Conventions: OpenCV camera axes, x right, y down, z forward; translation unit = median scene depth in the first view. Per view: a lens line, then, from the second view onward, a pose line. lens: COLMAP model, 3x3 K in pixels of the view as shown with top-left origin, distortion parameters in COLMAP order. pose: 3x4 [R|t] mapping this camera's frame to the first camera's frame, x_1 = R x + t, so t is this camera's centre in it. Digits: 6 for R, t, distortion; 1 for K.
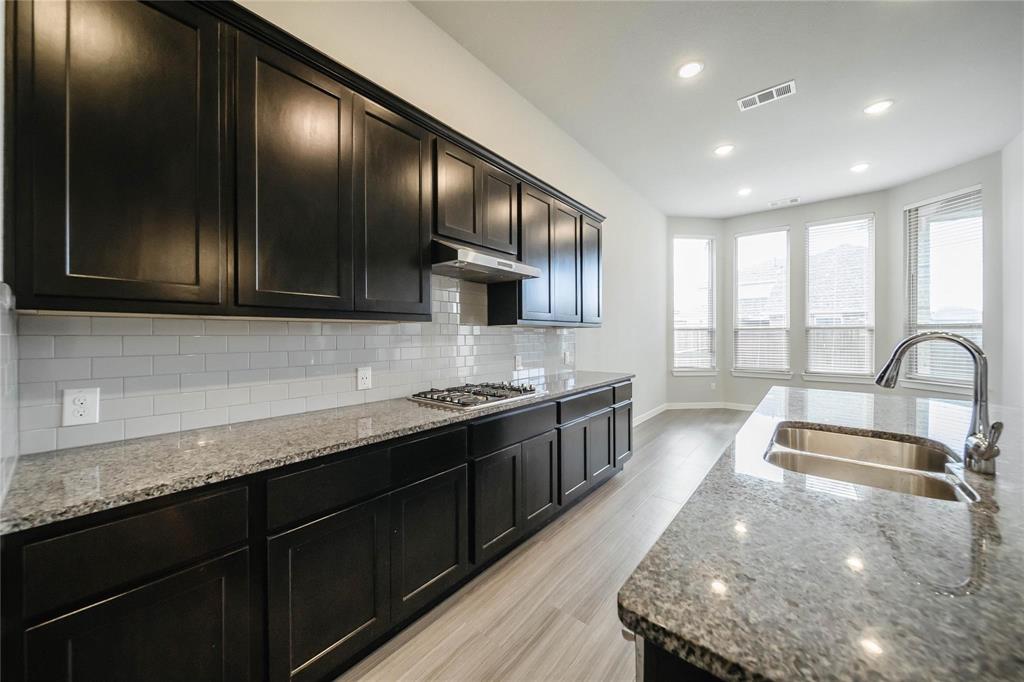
lens RADIAL K [[361.9, 0, 508.8], [0, 361.9, 336.1], [0, 0, 1]] dist [-0.000322, -0.000889]
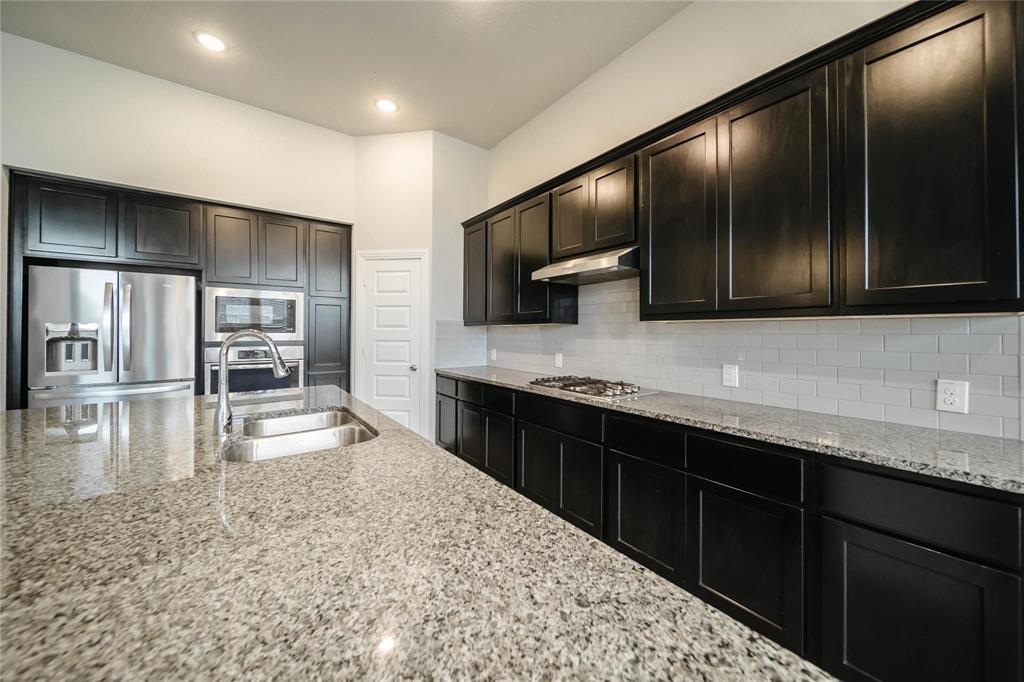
lens RADIAL K [[361.9, 0, 511.7], [0, 361.9, 330.0], [0, 0, 1]] dist [-0.000322, -0.000889]
pose [[-0.245365, -0.006292, -0.969410, 0.454864], [-0.006170, 0.999969, -0.004929, -0.001768], [0.969411, 0.004772, -0.245396, 0.457153]]
